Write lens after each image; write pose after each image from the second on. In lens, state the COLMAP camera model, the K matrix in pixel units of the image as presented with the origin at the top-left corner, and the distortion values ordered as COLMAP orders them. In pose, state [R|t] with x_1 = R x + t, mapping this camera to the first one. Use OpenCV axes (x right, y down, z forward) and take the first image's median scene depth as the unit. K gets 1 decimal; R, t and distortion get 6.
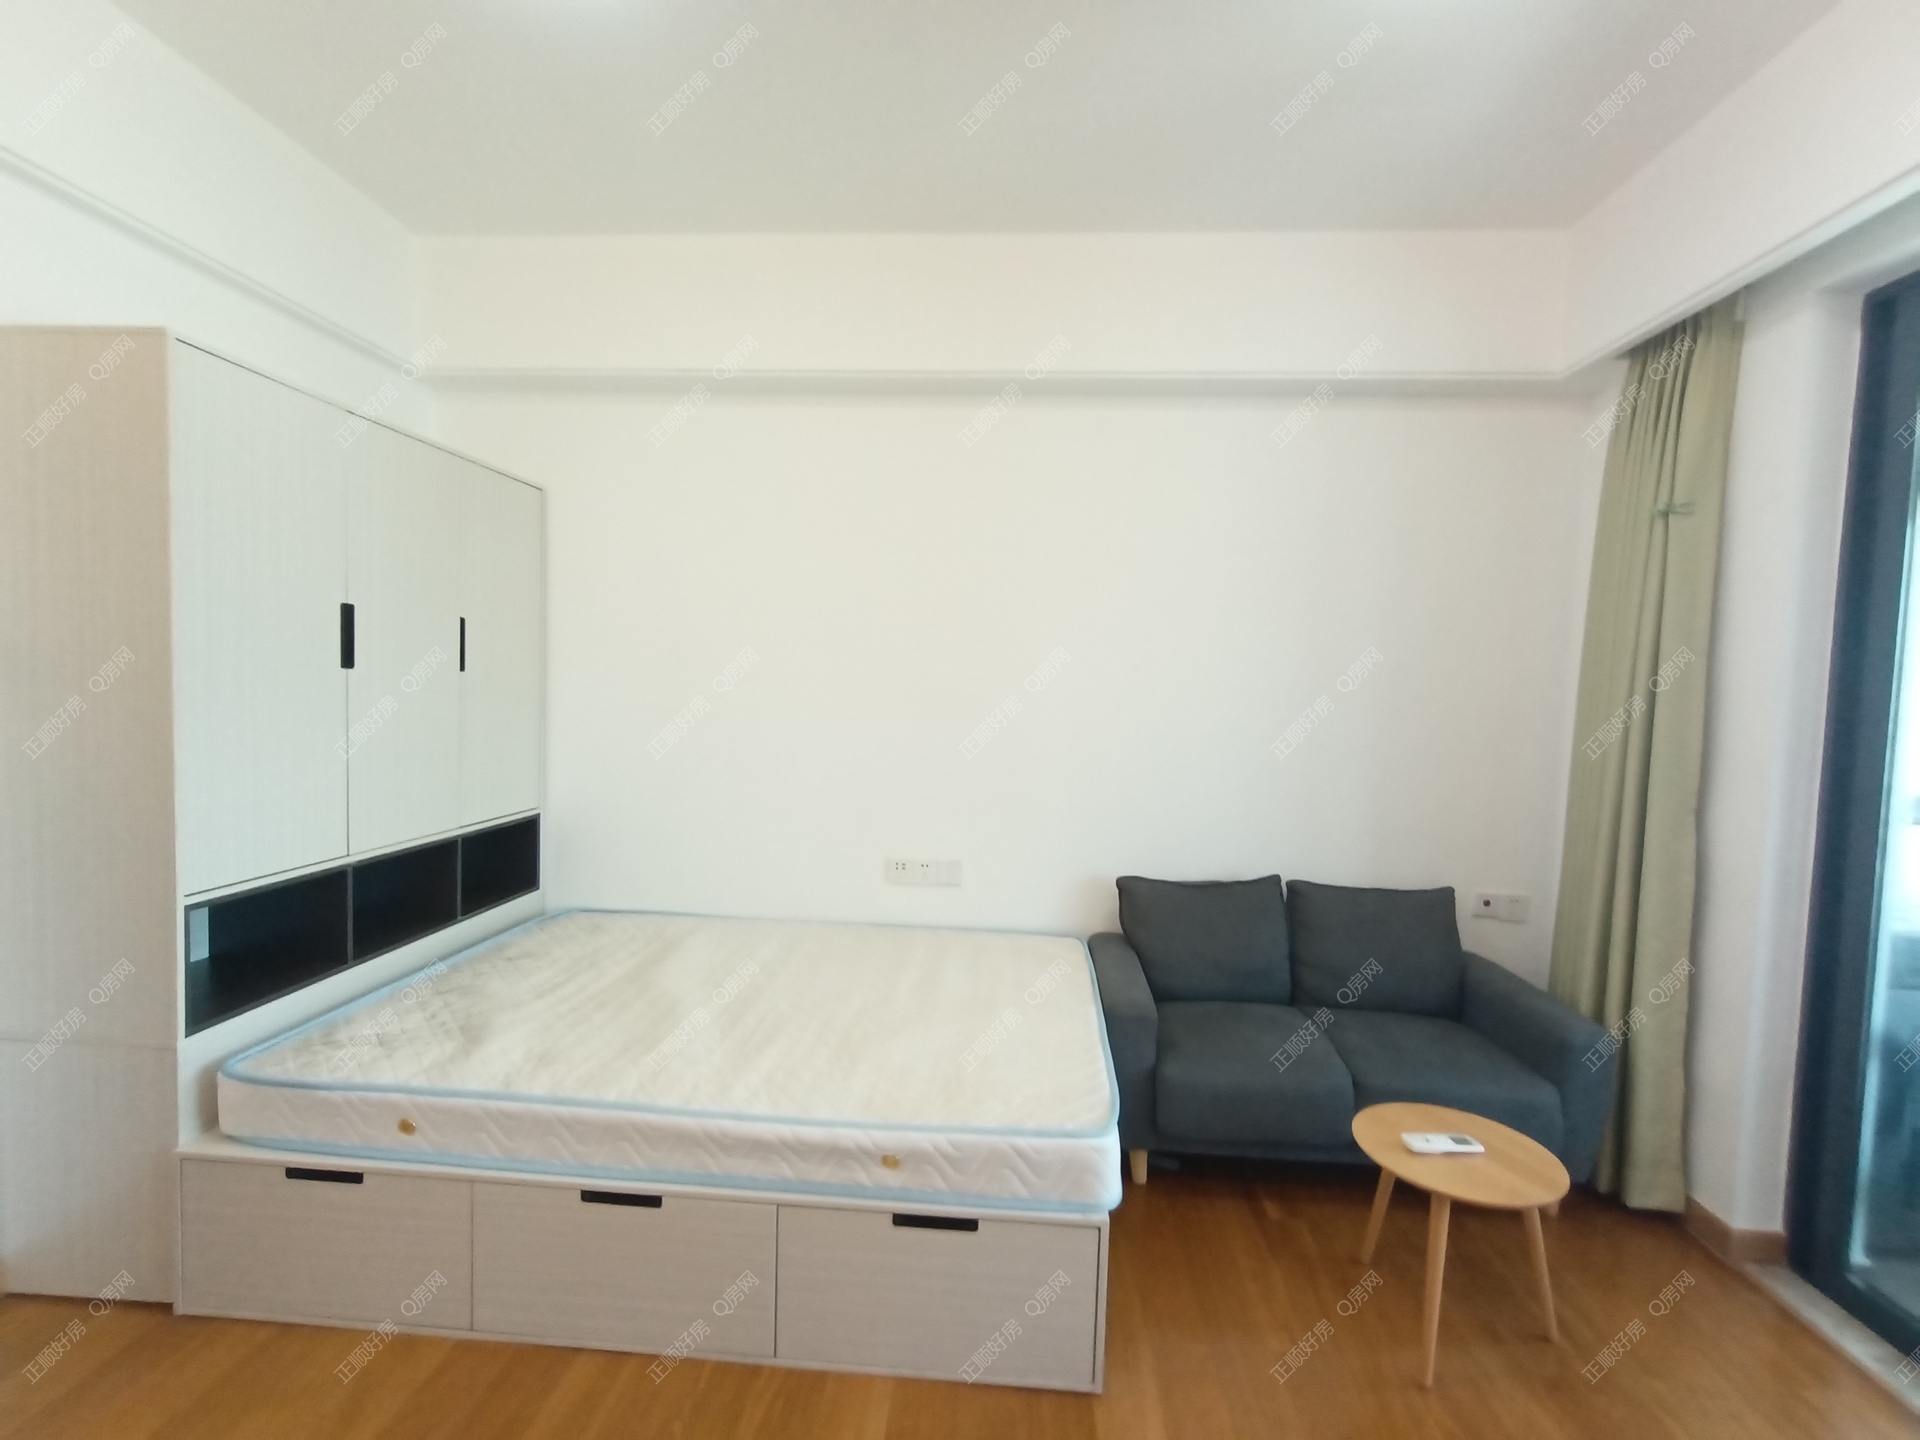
lens RADIAL K [[867.8, 0, 958.7], [0, 867.8, 729.7], [0, 0, 1]] dist [0.004924, 0.000905]
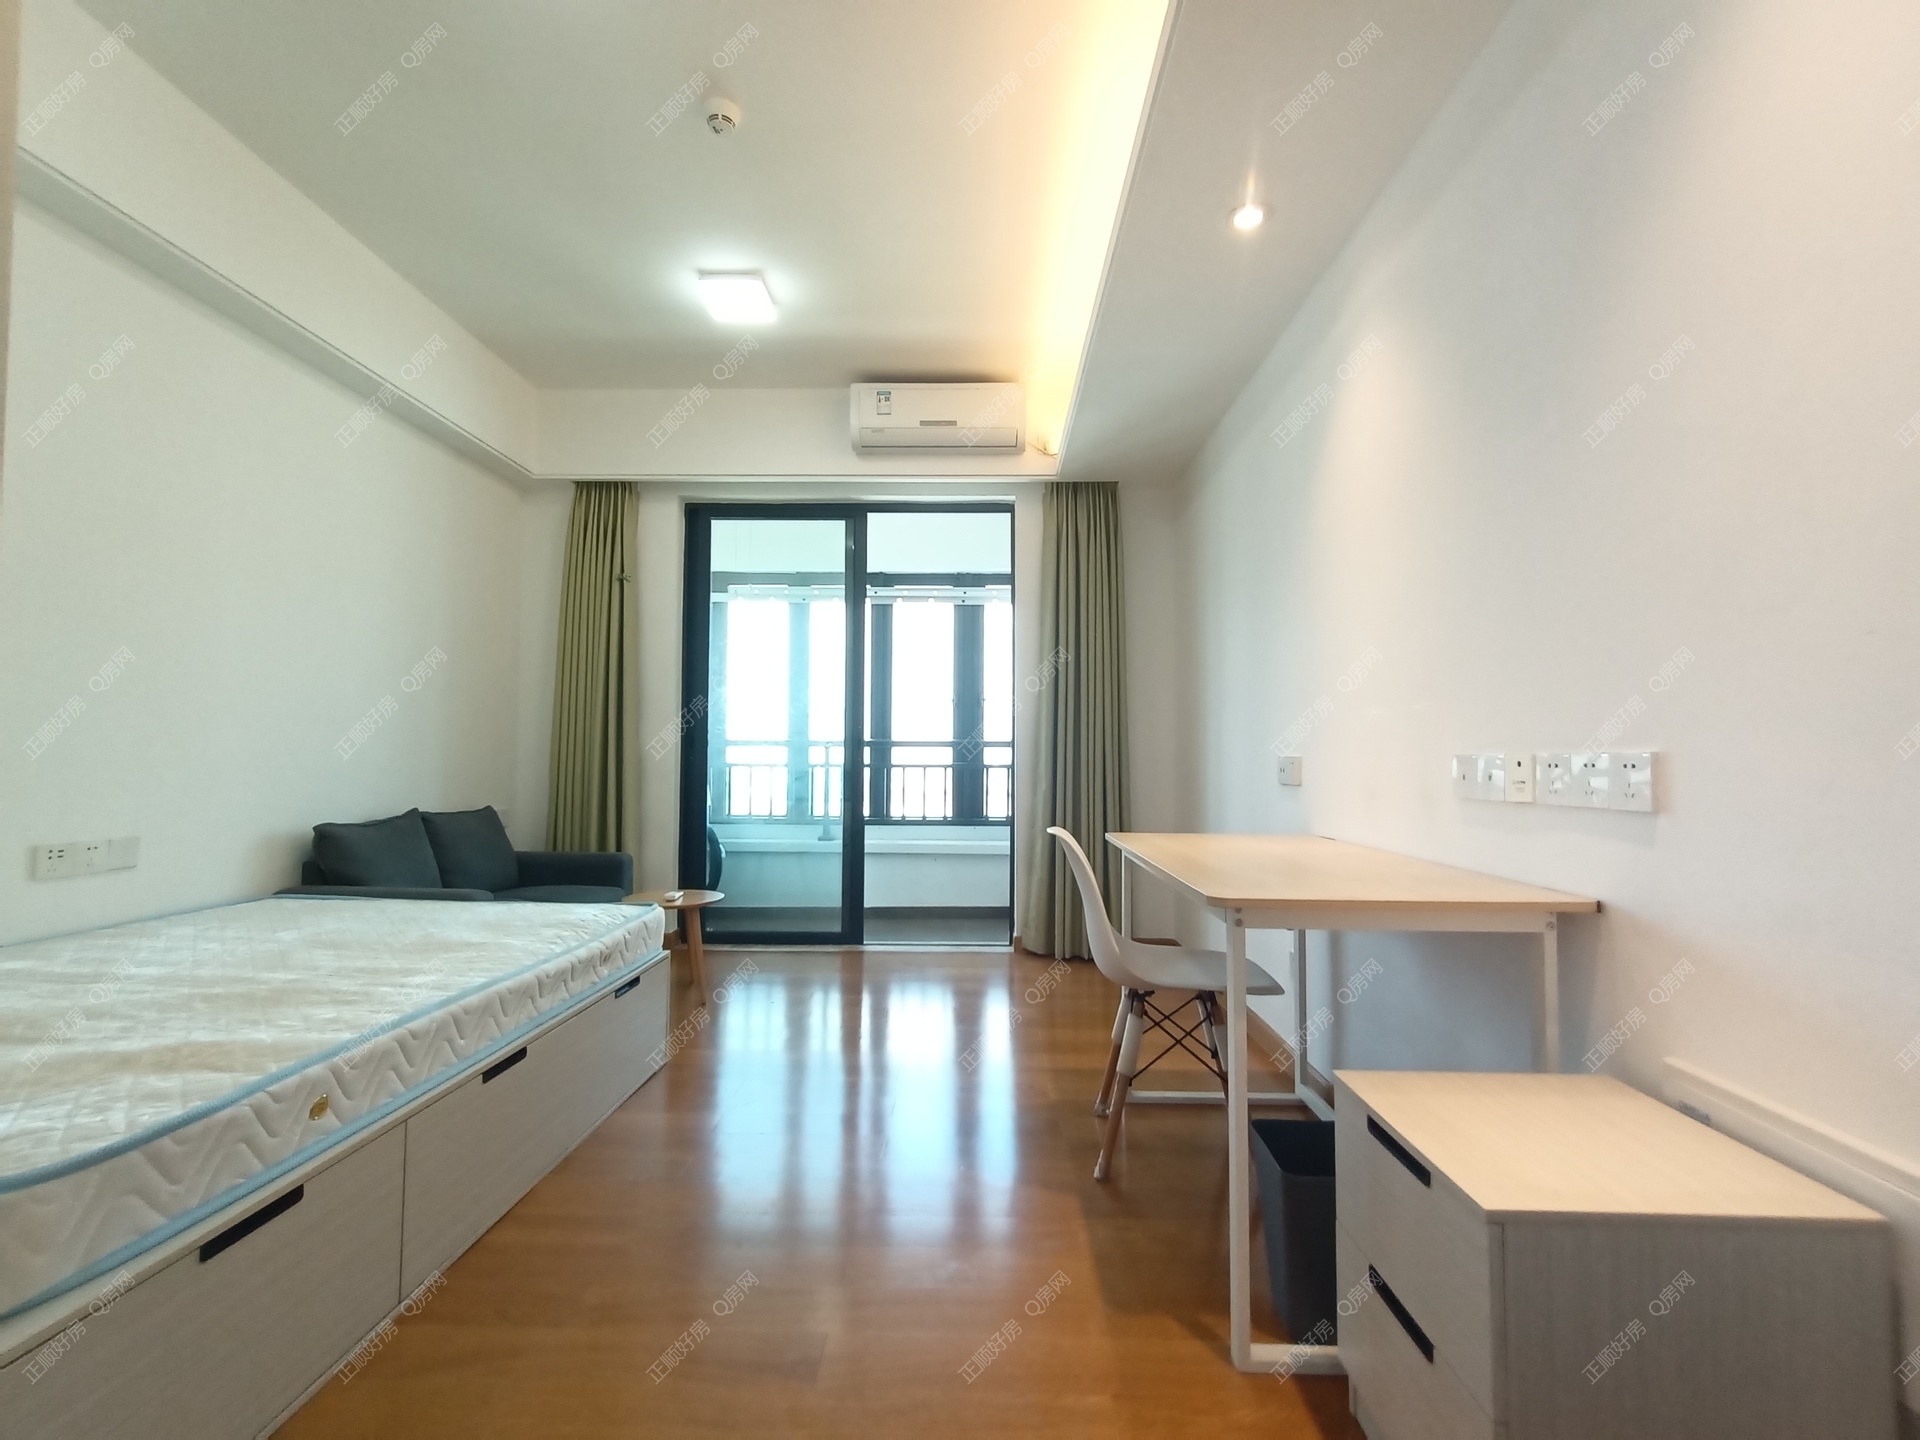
lens RADIAL K [[867.8, 0, 956.9], [0, 867.8, 718.8], [0, 0, 1]] dist [0.004924, 0.000905]
pose [[-0.043467, 0.013089, 0.998969, -1.202210], [0.046876, 0.998840, -0.011048, 0.122374], [-0.997955, 0.046347, -0.044030, 0.378465]]
